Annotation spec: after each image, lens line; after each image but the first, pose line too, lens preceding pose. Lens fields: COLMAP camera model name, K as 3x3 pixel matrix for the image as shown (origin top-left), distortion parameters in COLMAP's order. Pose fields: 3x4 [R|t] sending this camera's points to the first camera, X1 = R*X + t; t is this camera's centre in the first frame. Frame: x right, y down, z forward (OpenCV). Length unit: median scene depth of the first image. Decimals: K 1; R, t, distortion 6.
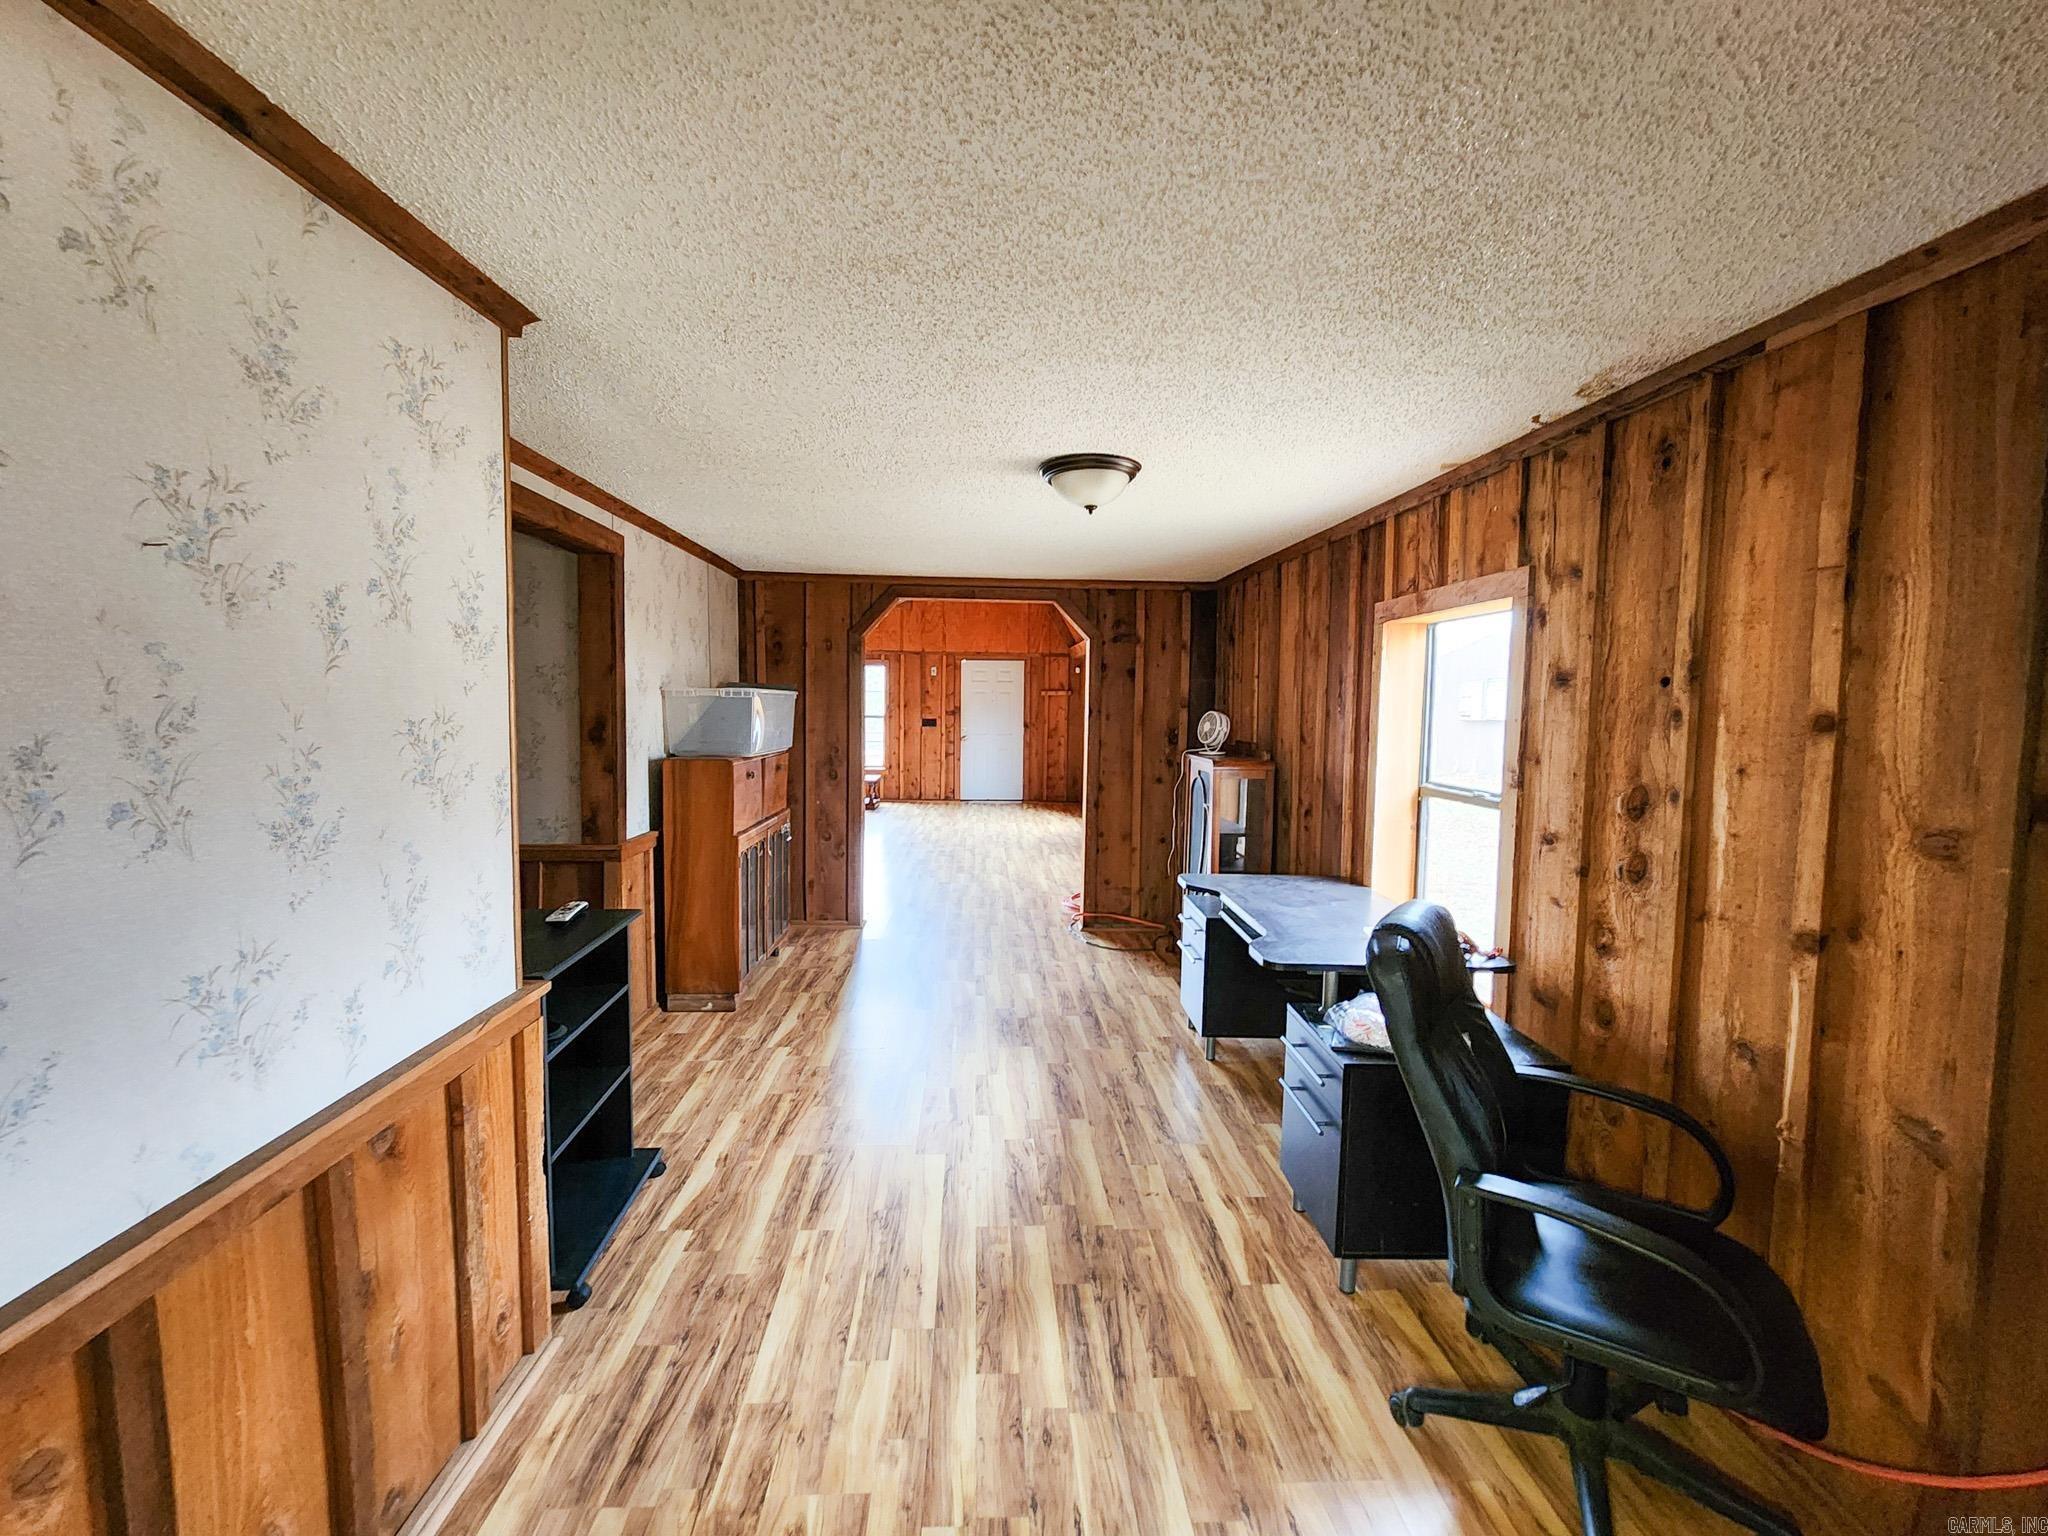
lens RADIAL K [[844.5, 0, 1011.3], [0, 844.5, 768.2], [0, 0, 1]] dist [-0.000543, -0.000507]
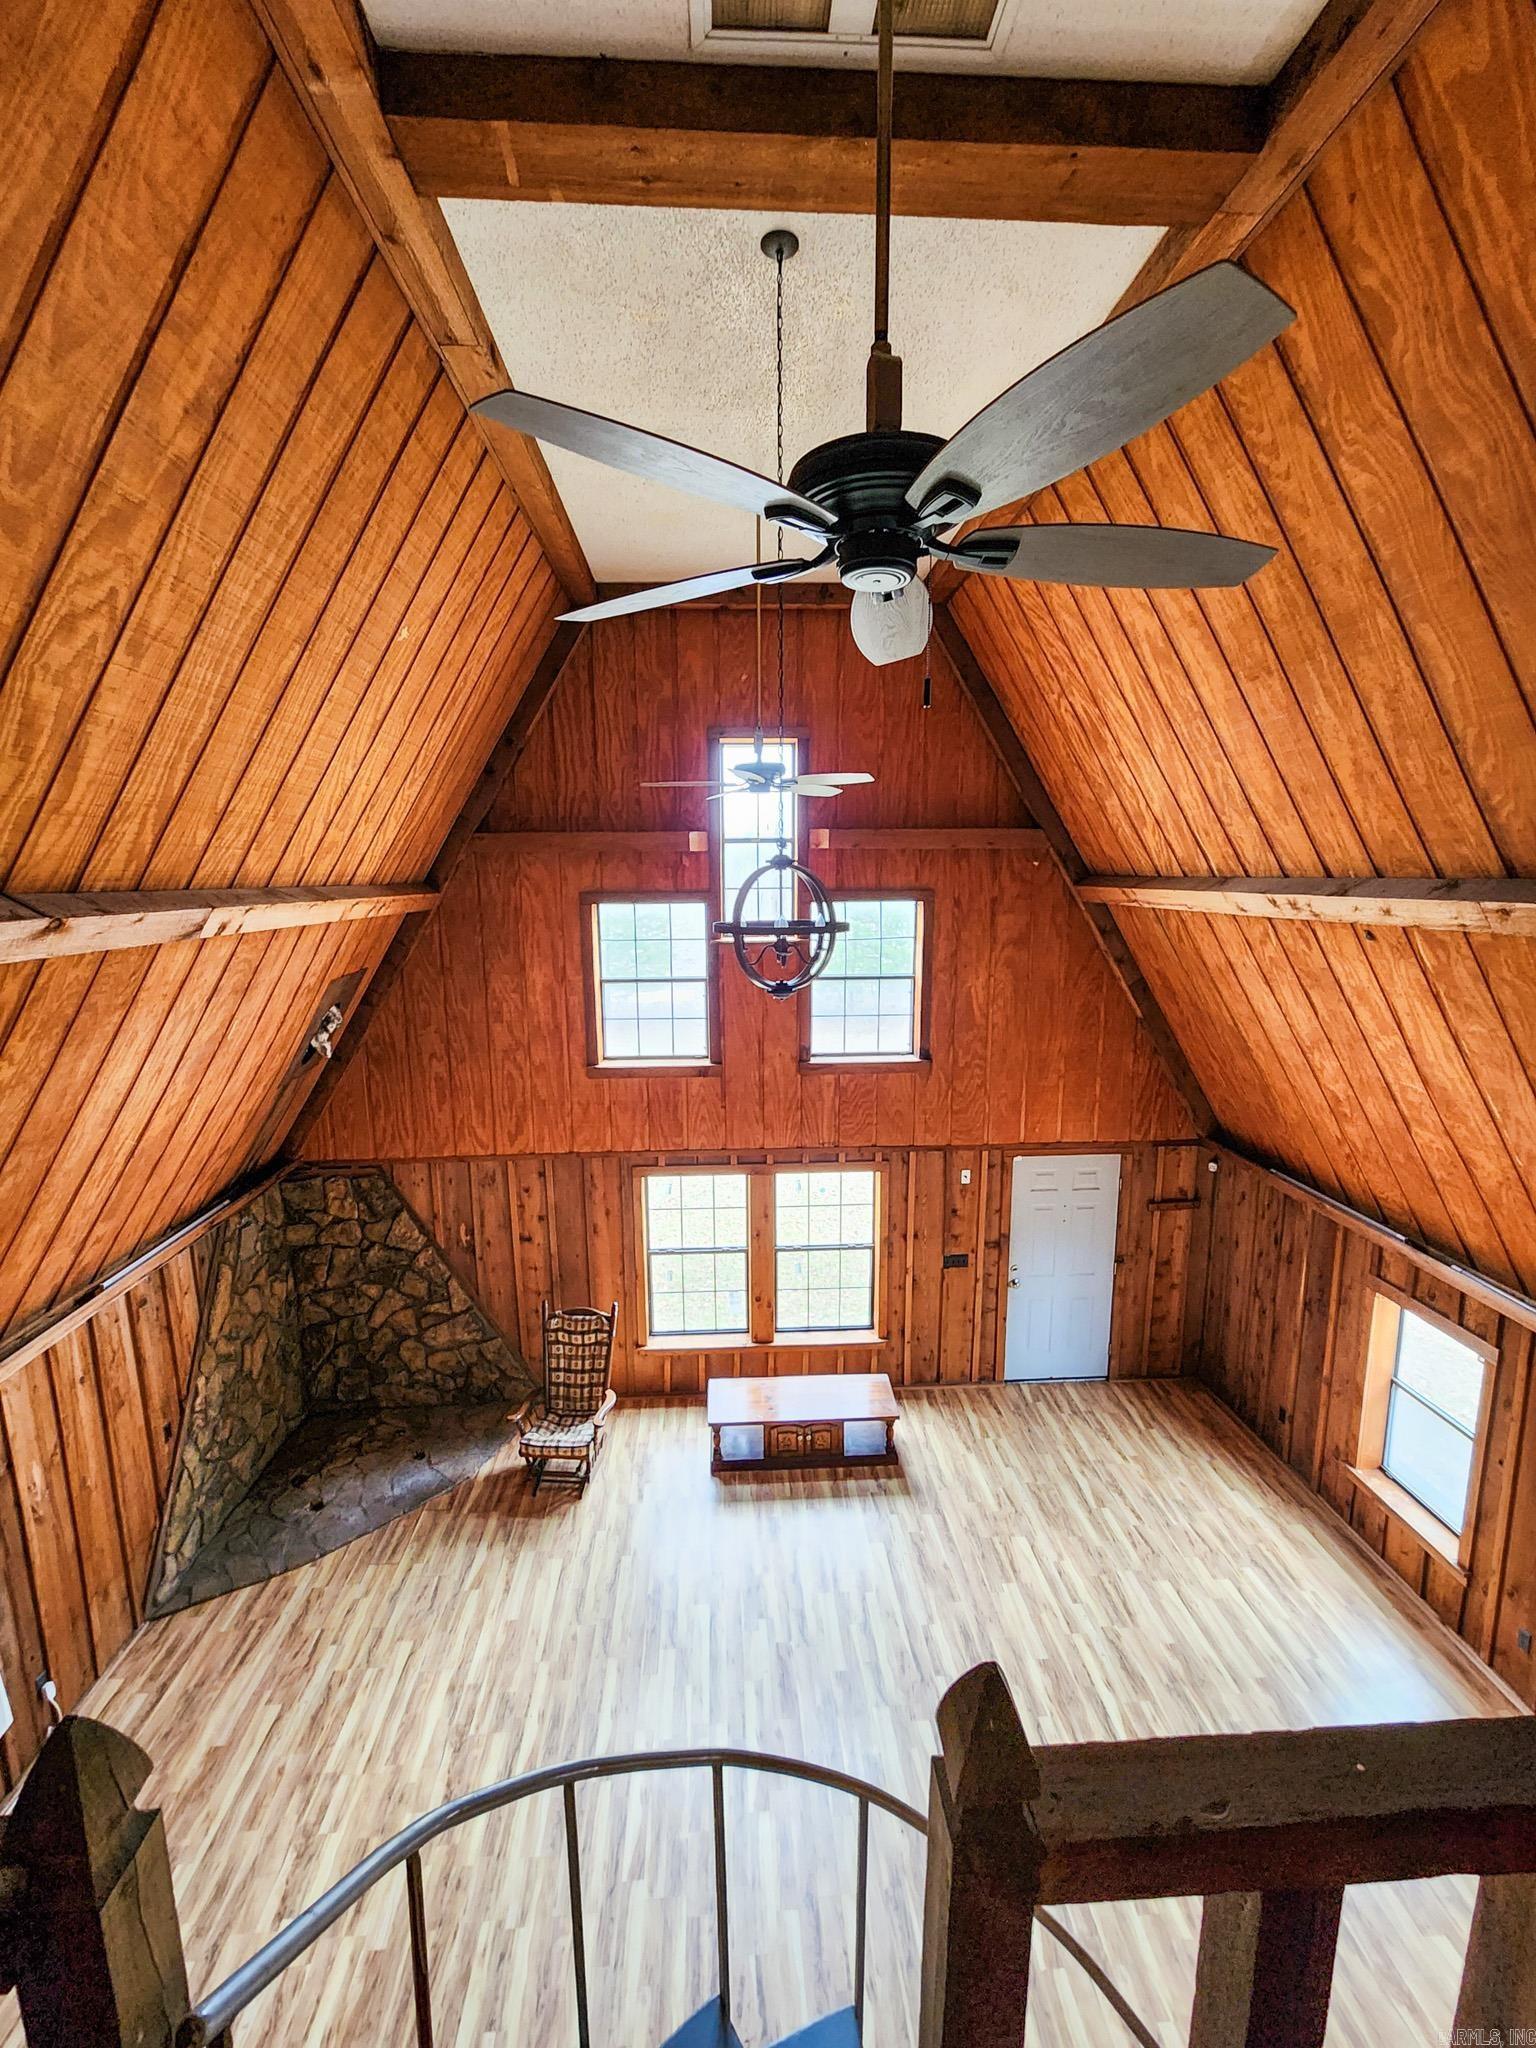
lens RADIAL K [[844.5, 0, 771.0], [0, 844.5, 1016.5], [0, 0, 1]] dist [-0.000543, -0.000507]
pose [[0.999405, -0.021407, 0.027053, -0.609773], [0.018778, 0.995398, 0.093966, -0.718094], [-0.028940, -0.093402, 0.995208, 1.143230]]
